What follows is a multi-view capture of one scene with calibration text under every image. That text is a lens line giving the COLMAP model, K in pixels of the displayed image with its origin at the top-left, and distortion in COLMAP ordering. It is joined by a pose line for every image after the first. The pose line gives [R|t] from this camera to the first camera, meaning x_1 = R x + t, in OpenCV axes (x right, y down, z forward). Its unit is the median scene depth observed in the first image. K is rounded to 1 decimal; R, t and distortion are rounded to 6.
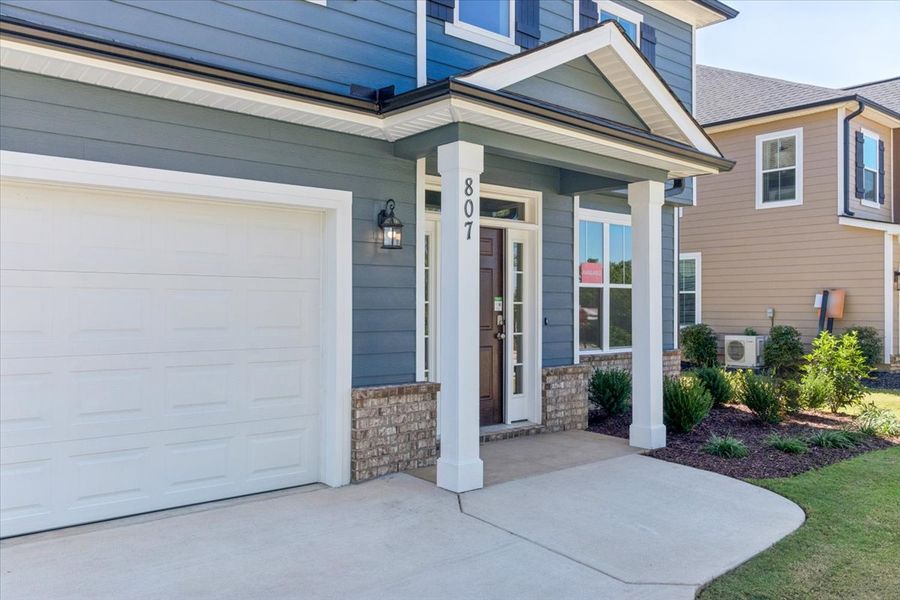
lens RADIAL K [[718.4, 0, 454.2], [0, 718.4, 293.2], [0, 0, 1]] dist [0.019004, 0.000892]
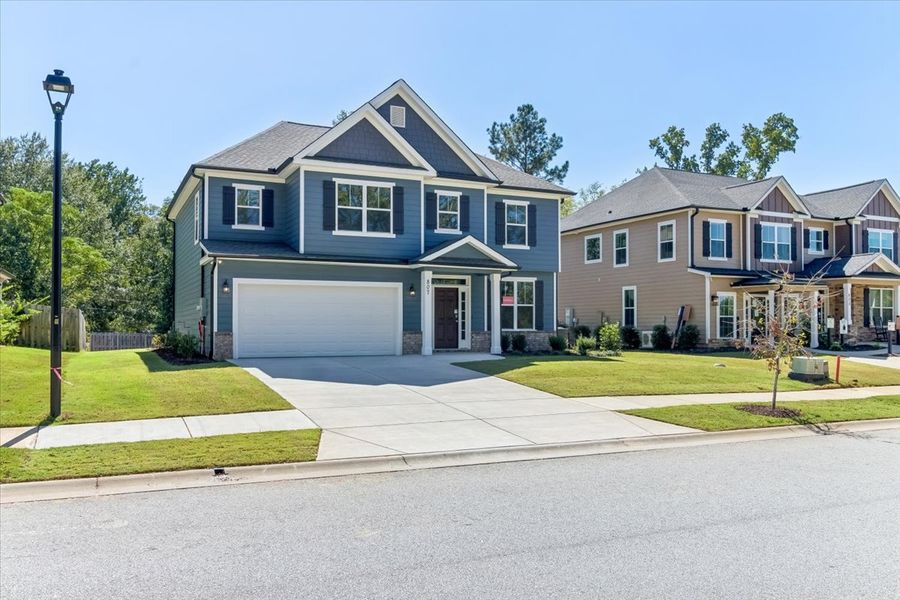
lens RADIAL K [[718.4, 0, 445.4], [0, 718.4, 299.4], [0, 0, 1]] dist [0.019004, 0.000892]
pose [[0.966857, -0.014034, -0.254931, 0.641055], [0.008605, 0.999712, -0.022401, 0.025575], [0.255172, 0.019465, 0.966700, -1.624840]]
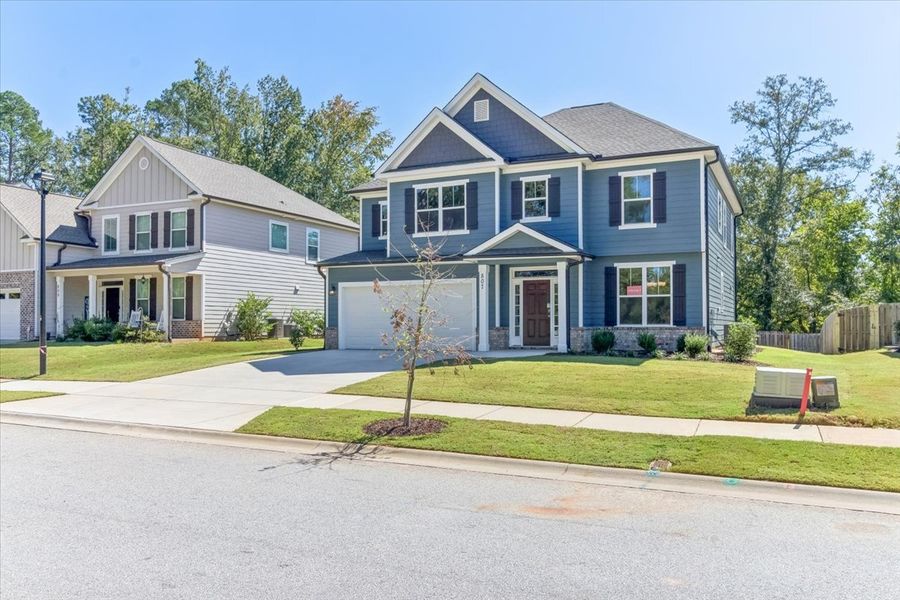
lens RADIAL K [[718.4, 0, 448.1], [0, 718.4, 306.5], [0, 0, 1]] dist [0.019004, 0.000892]
pose [[0.412755, -0.030183, -0.910342, 1.976436], [0.018455, 0.999523, -0.024773, 0.065745], [0.910655, -0.006575, 0.413115, -0.455000]]
